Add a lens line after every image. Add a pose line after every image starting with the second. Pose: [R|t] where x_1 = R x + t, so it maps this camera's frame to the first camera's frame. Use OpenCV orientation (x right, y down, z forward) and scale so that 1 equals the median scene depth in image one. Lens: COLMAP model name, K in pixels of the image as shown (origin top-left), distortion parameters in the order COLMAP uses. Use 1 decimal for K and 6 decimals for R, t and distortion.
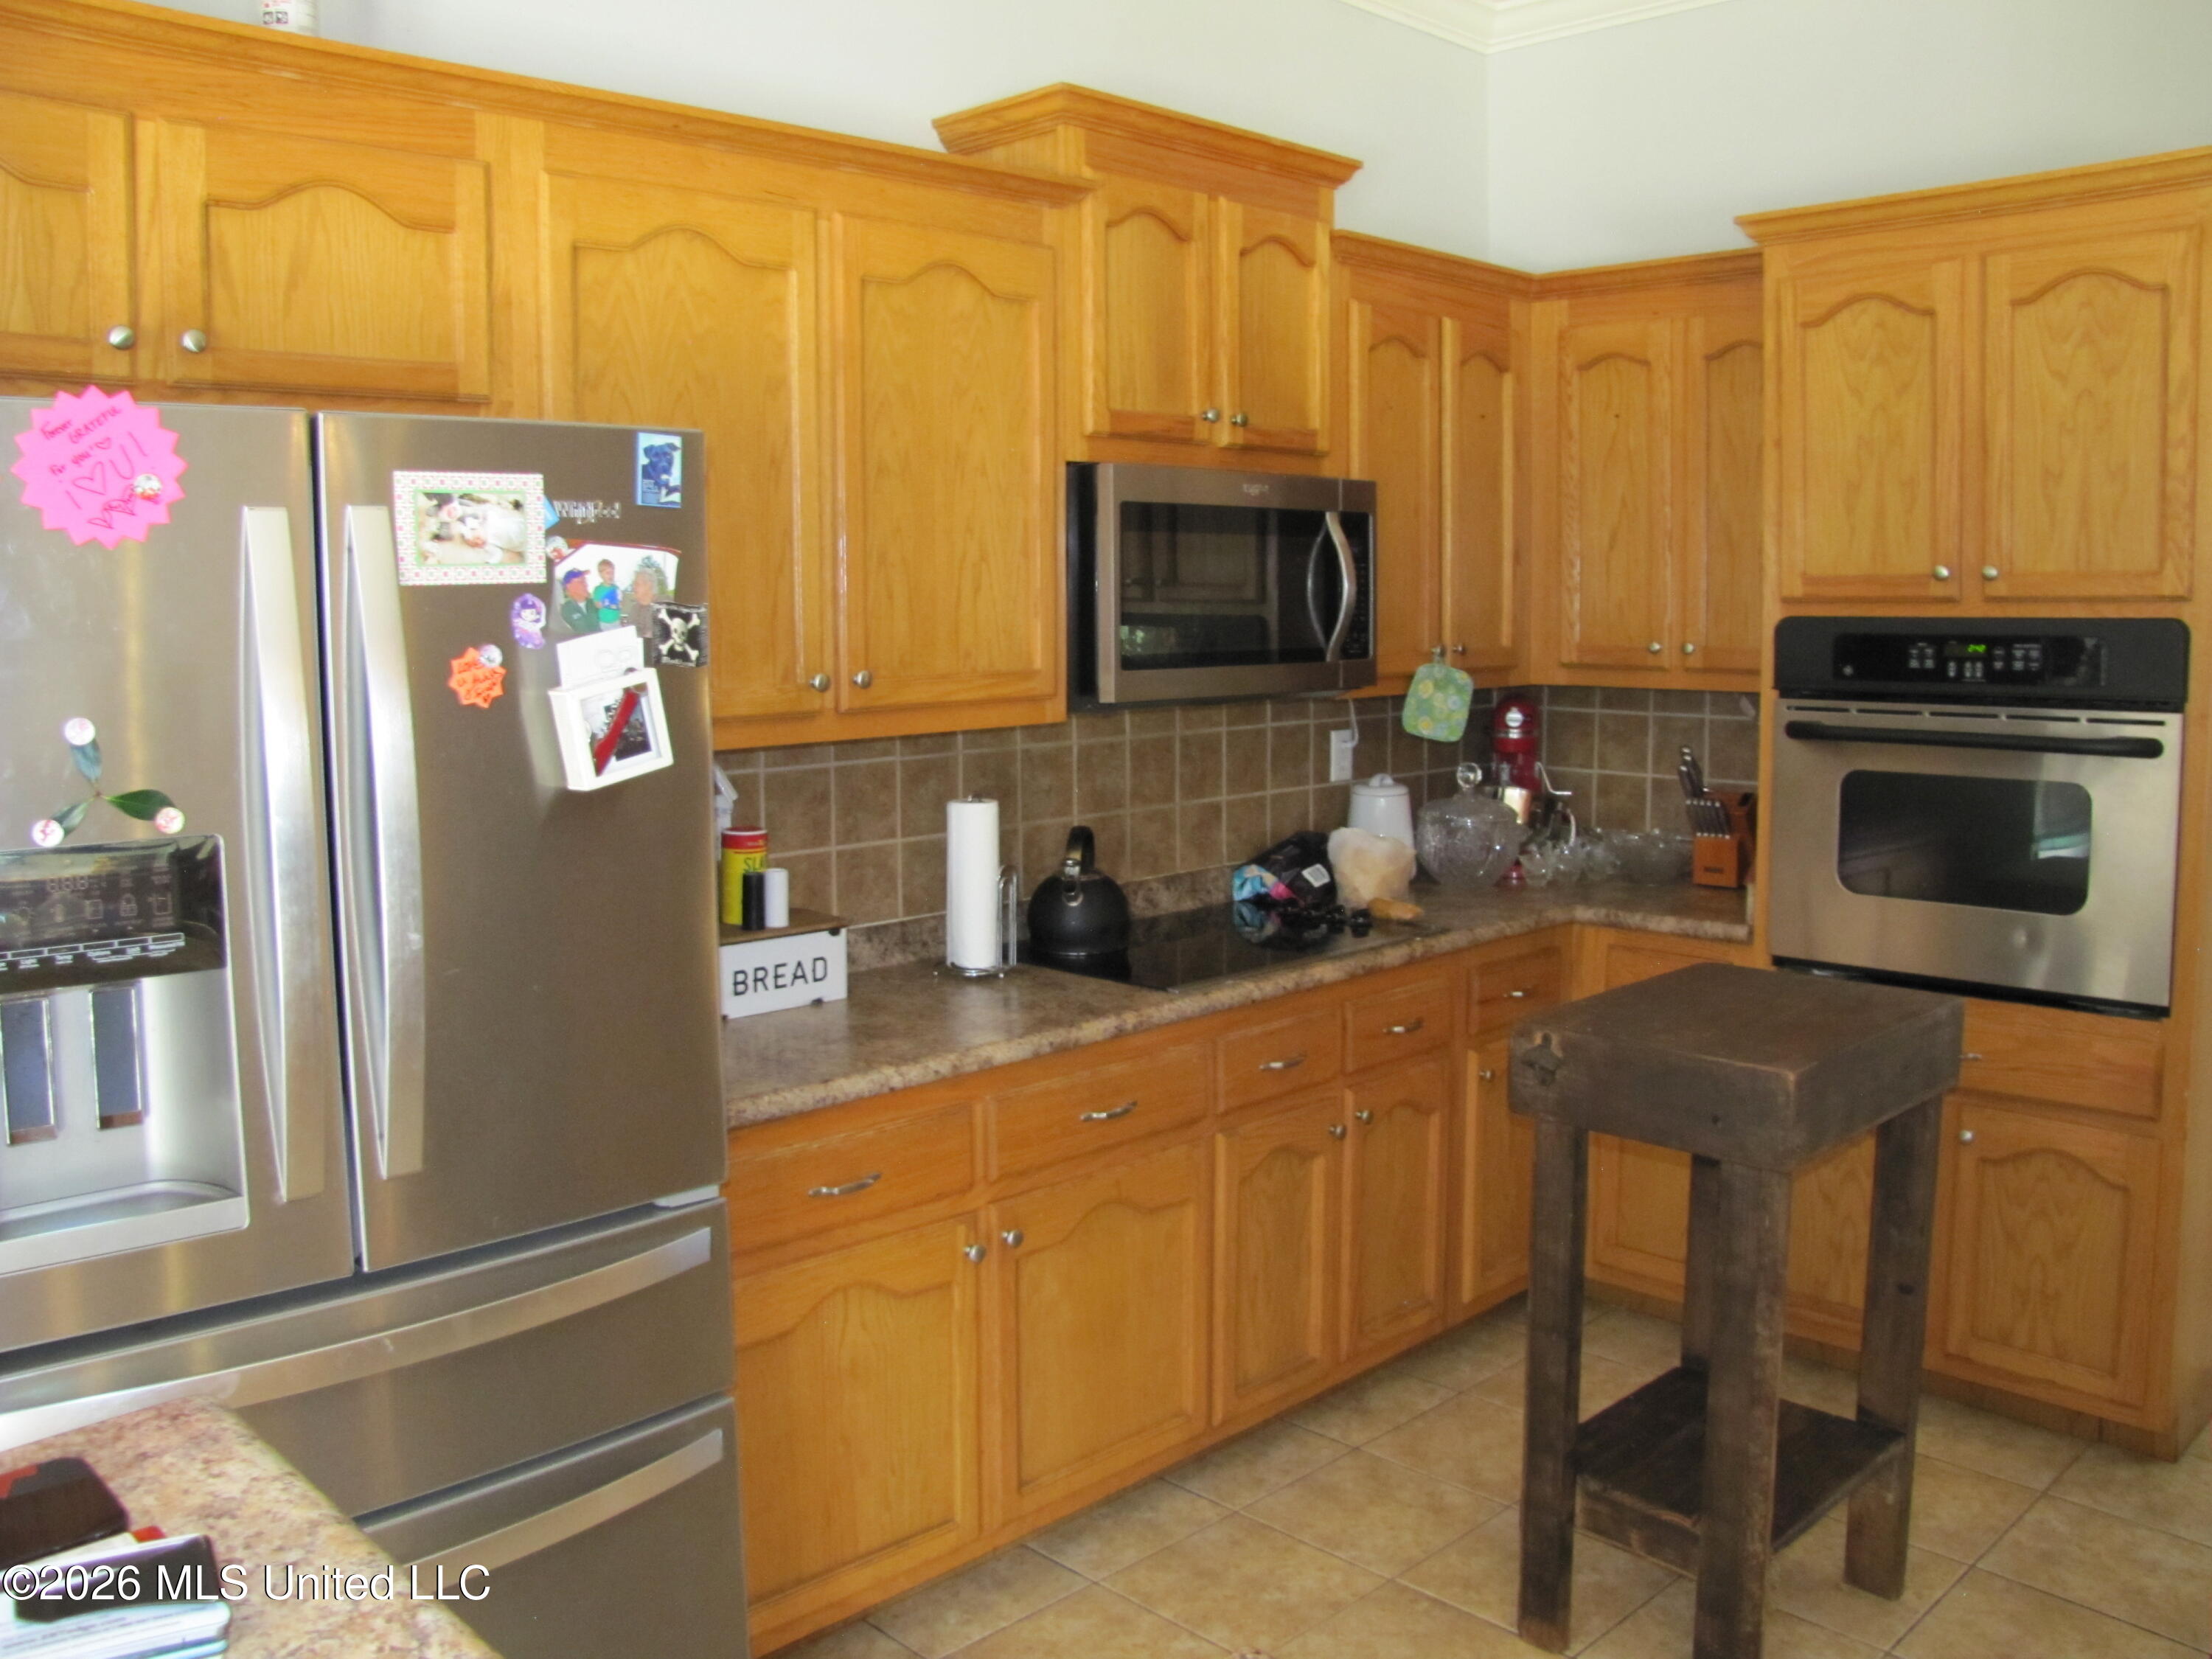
lens RADIAL K [[1838.6, 0, 1108.7], [0, 1838.6, 796.6], [0, 0, 1]] dist [-0.112336, 0.007371]
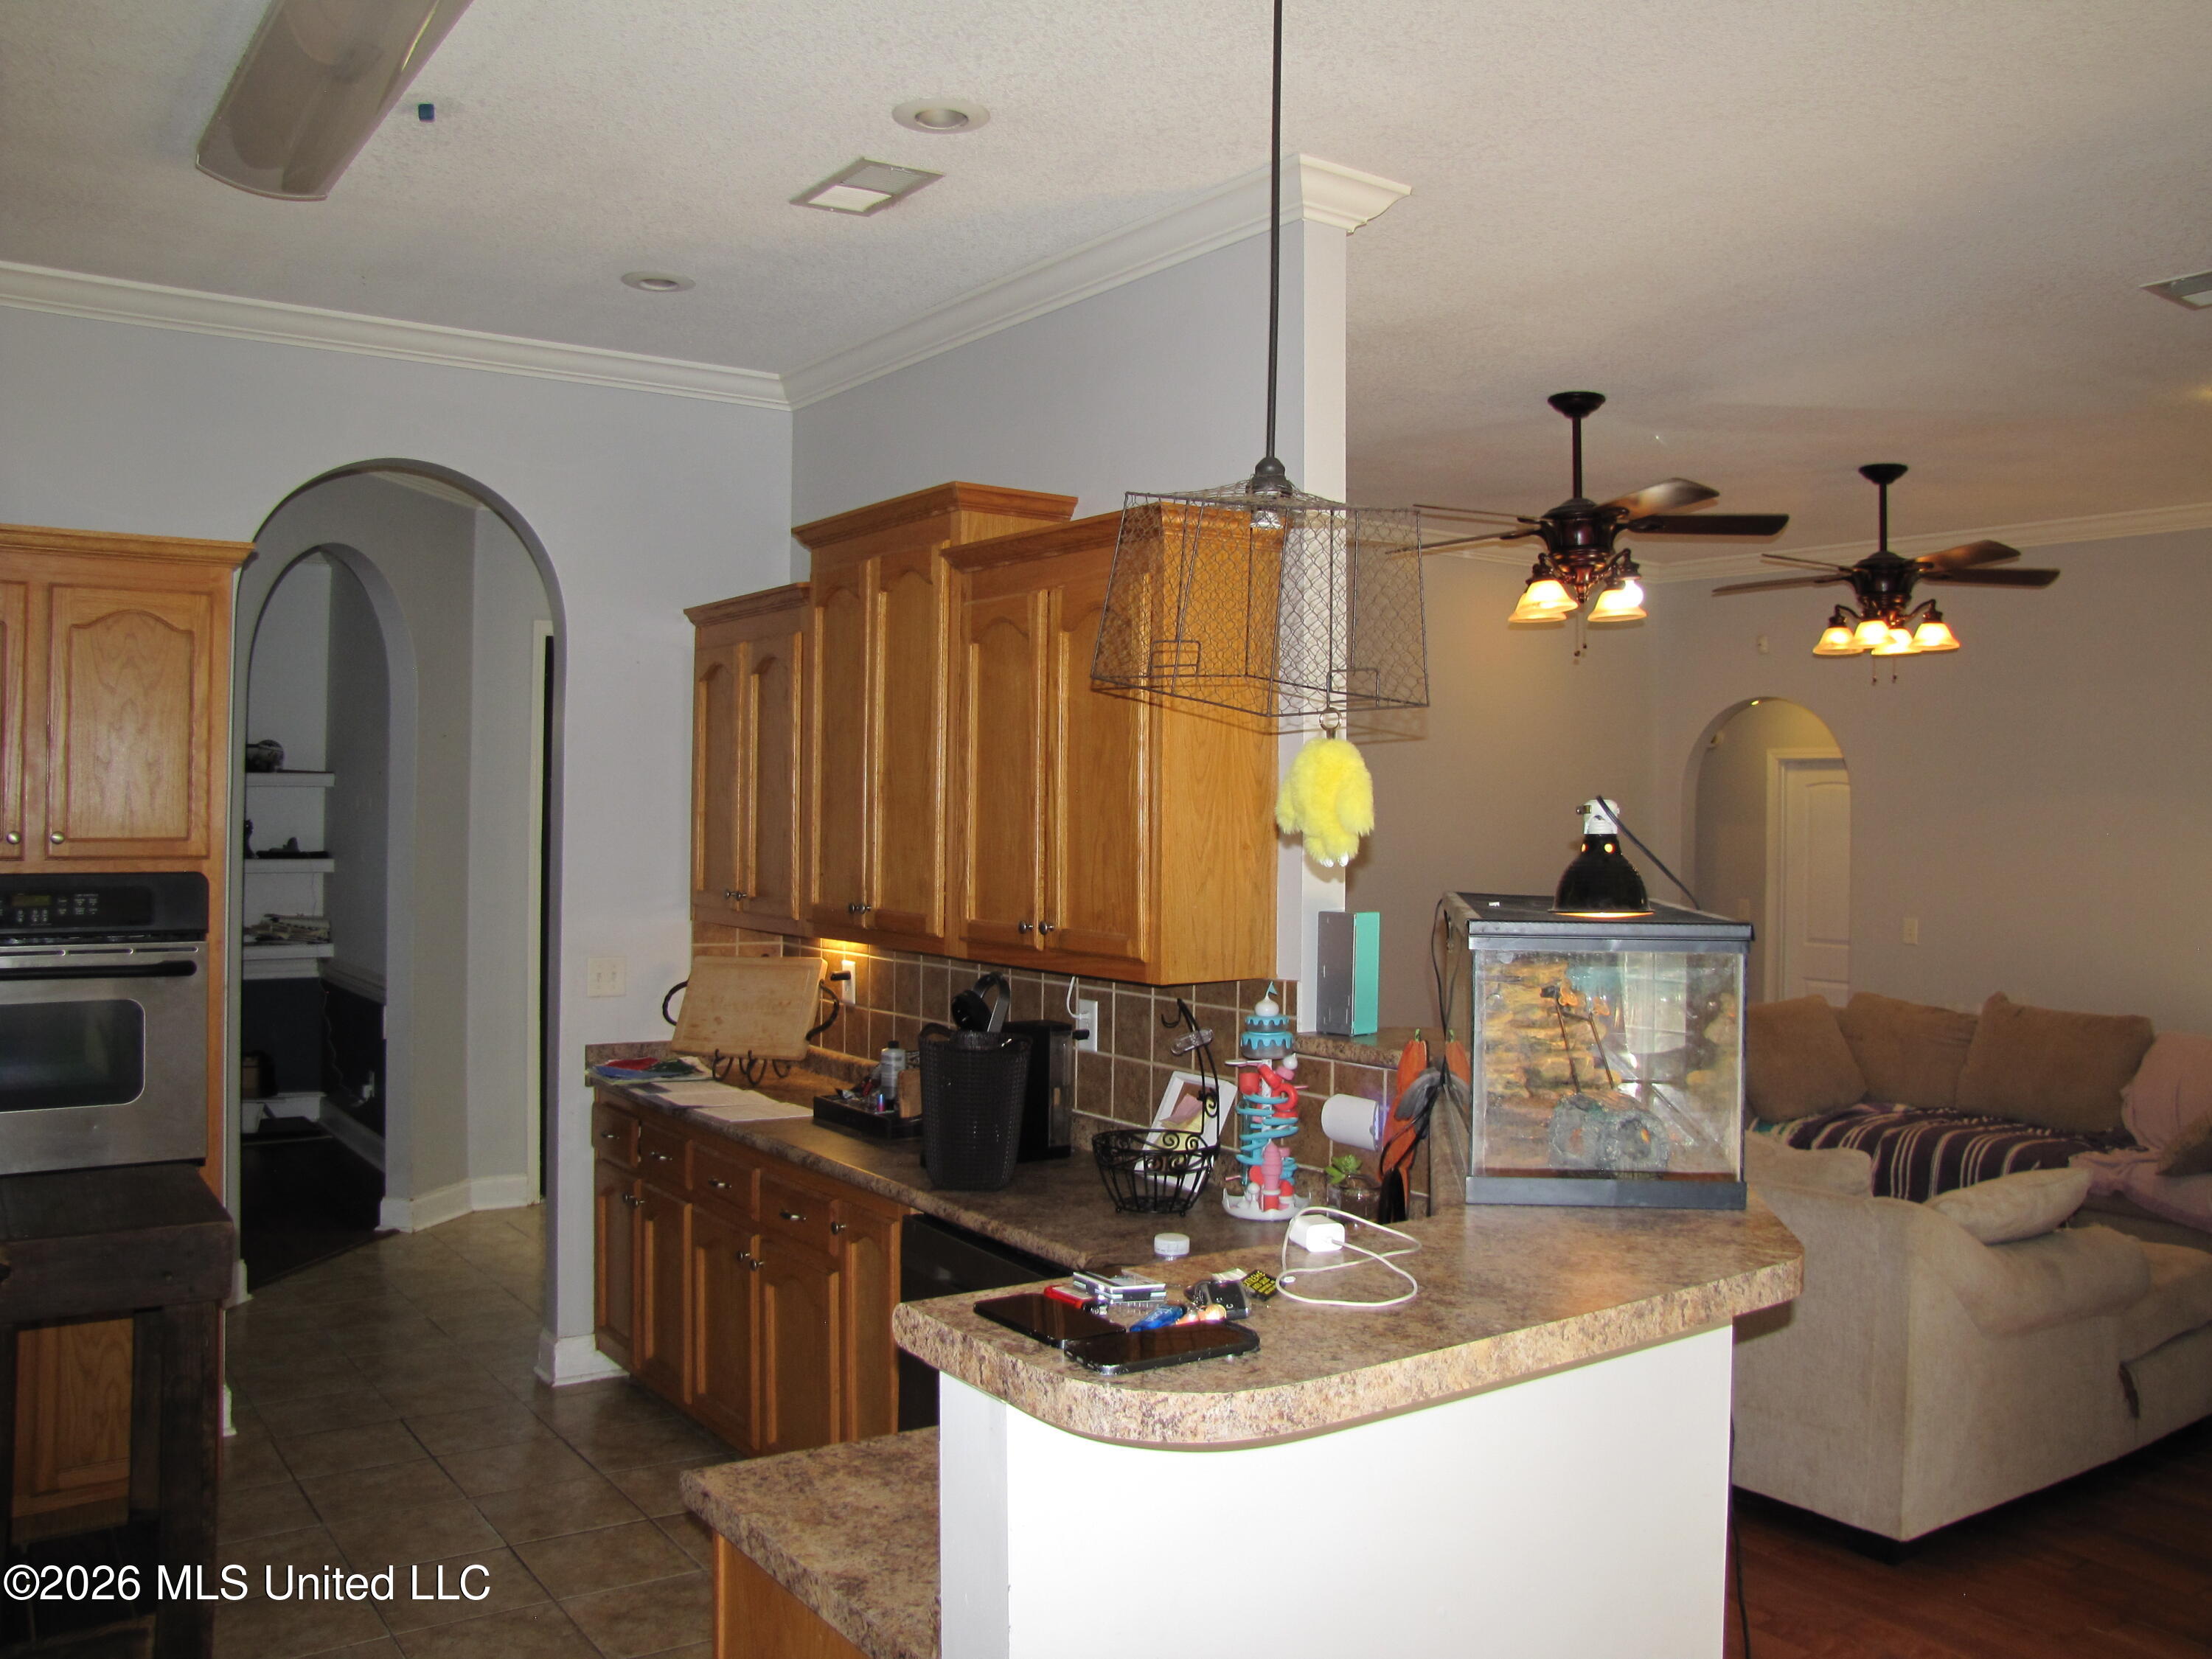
lens RADIAL K [[1830.6, 0, 1096.7], [0, 1830.6, 767.8], [0, 0, 1]] dist [-0.179498, 0.161068]
pose [[0.166470, 0.035058, 0.985423, -0.605755], [0.095458, 0.994101, -0.051492, -0.041543], [-0.981415, 0.102638, 0.162141, 0.076070]]
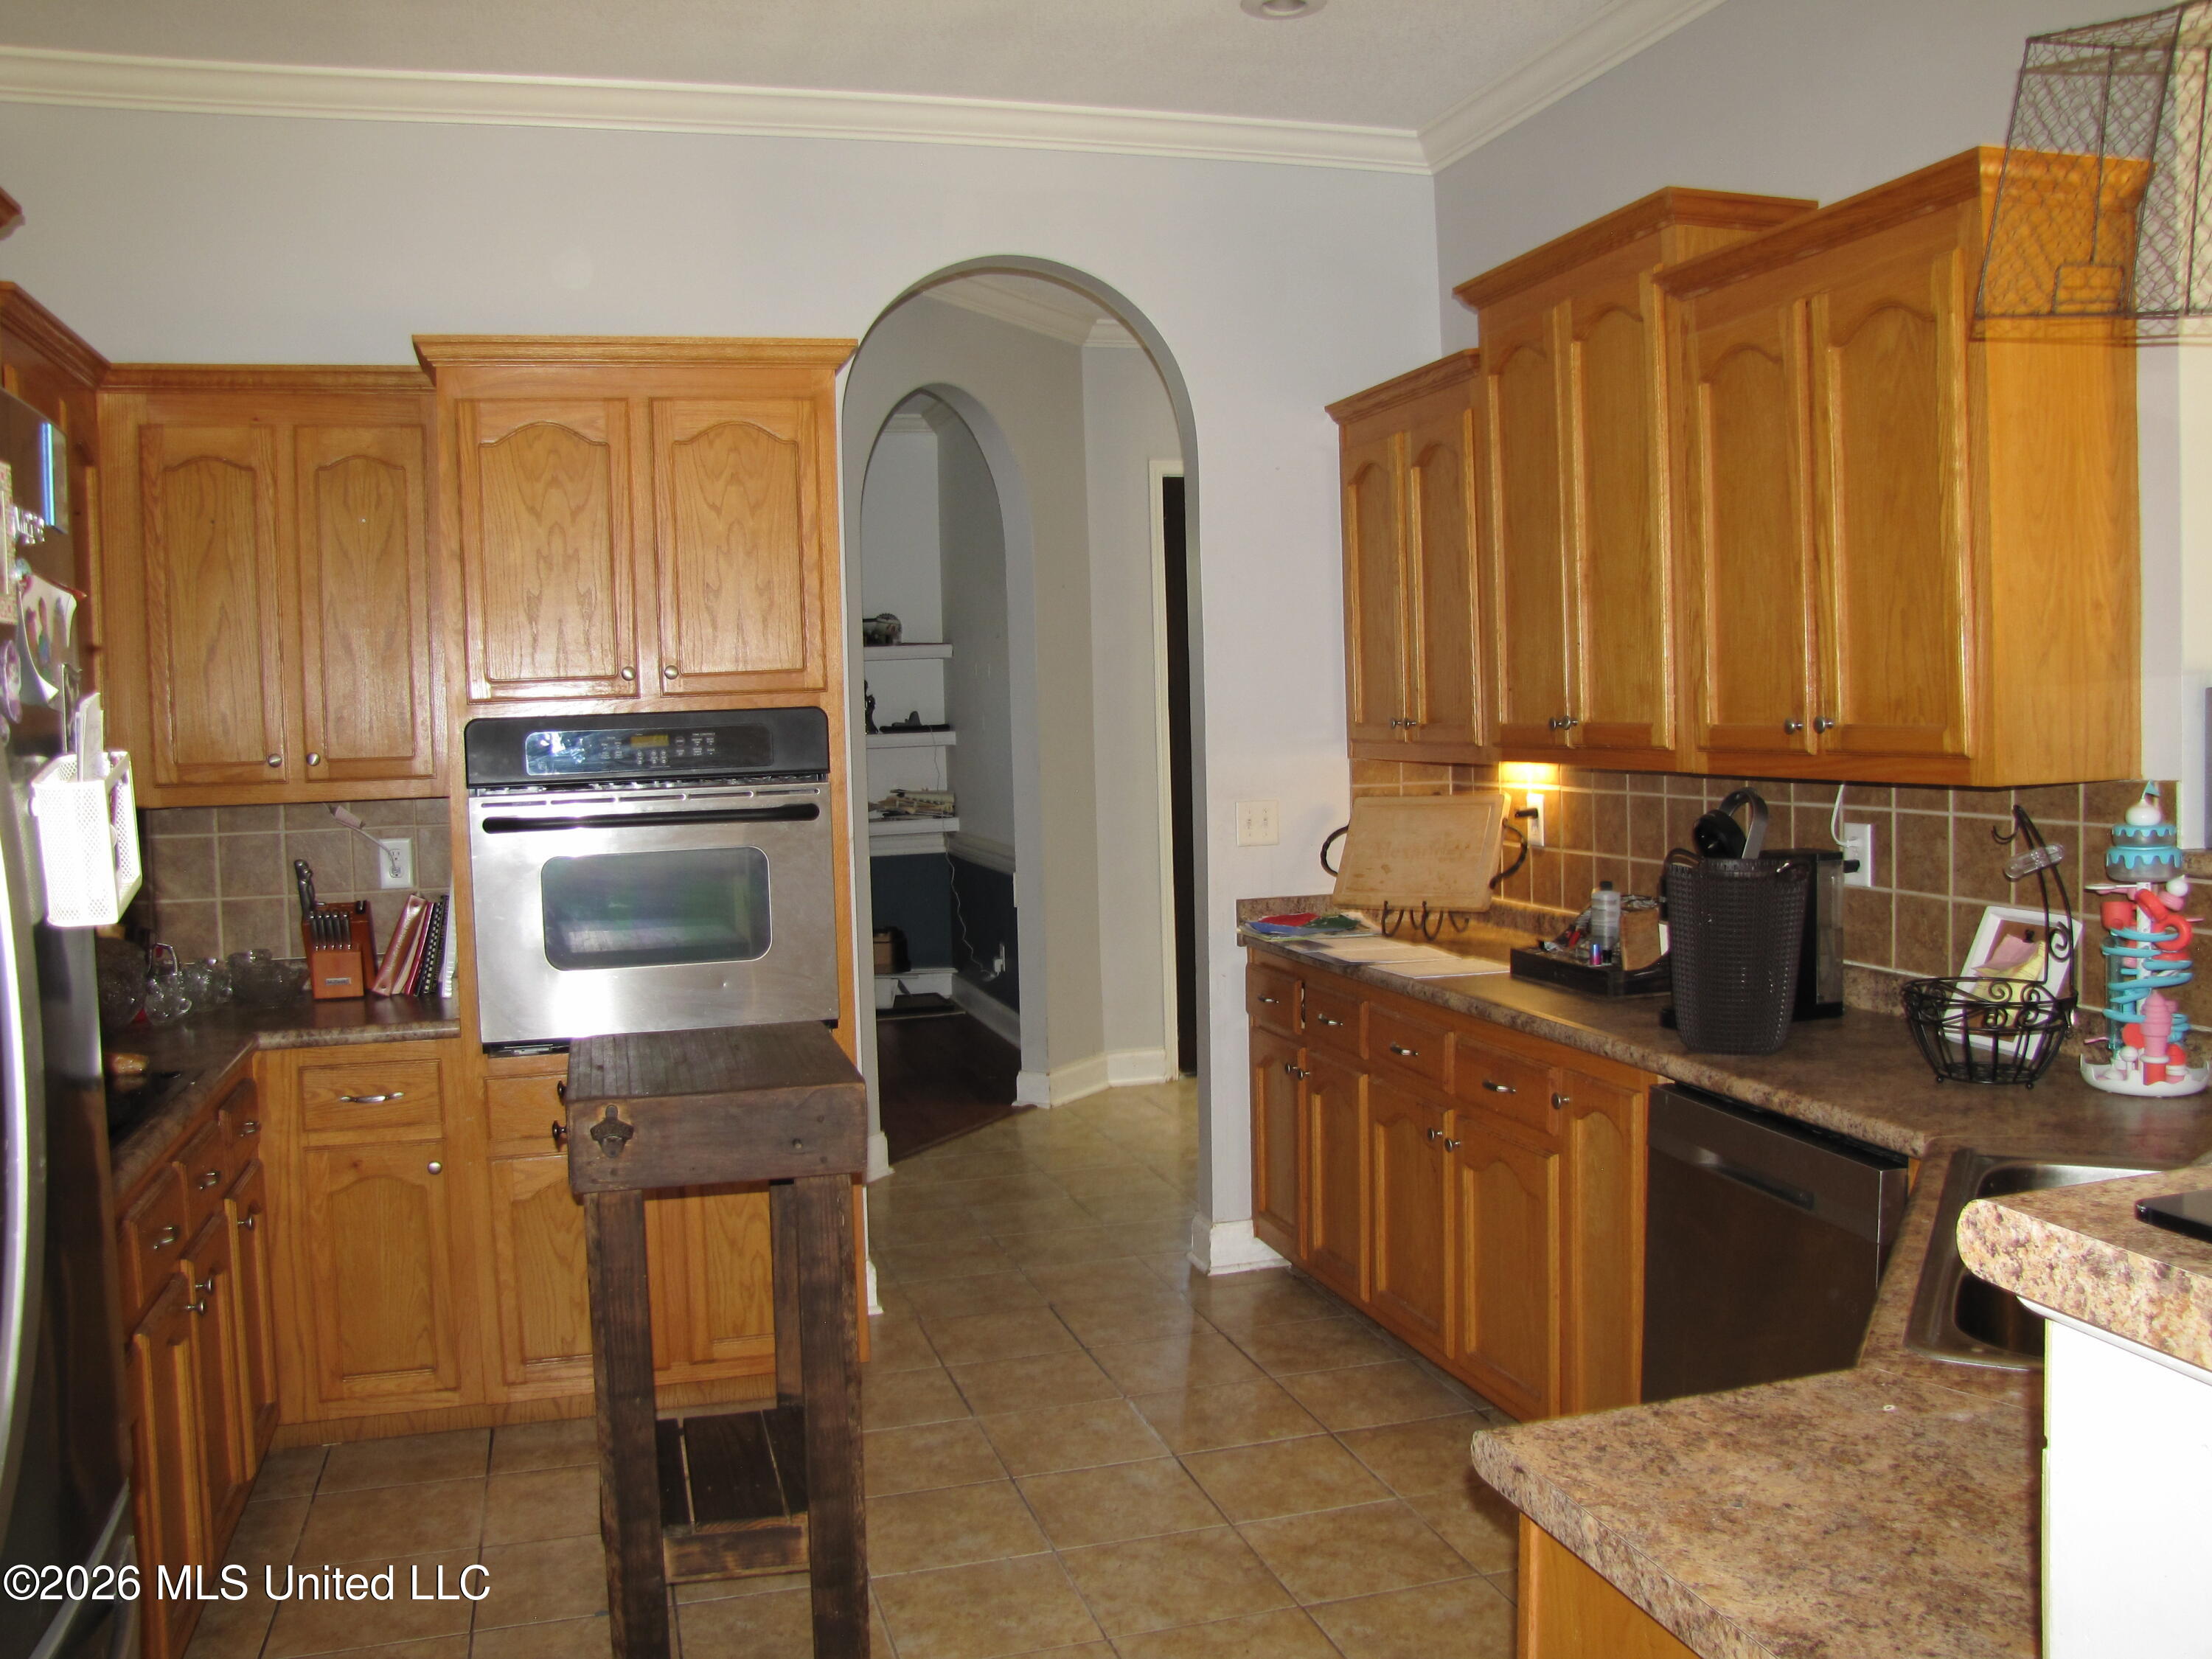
lens RADIAL K [[1830.6, 0, 1096.7], [0, 1830.6, 767.8], [0, 0, 1]] dist [-0.179498, 0.161068]
pose [[0.472639, -0.034151, 0.880594, -0.417334], [0.120156, 0.992414, -0.026003, -0.000138], [-0.873026, 0.118098, 0.473158, 0.209670]]
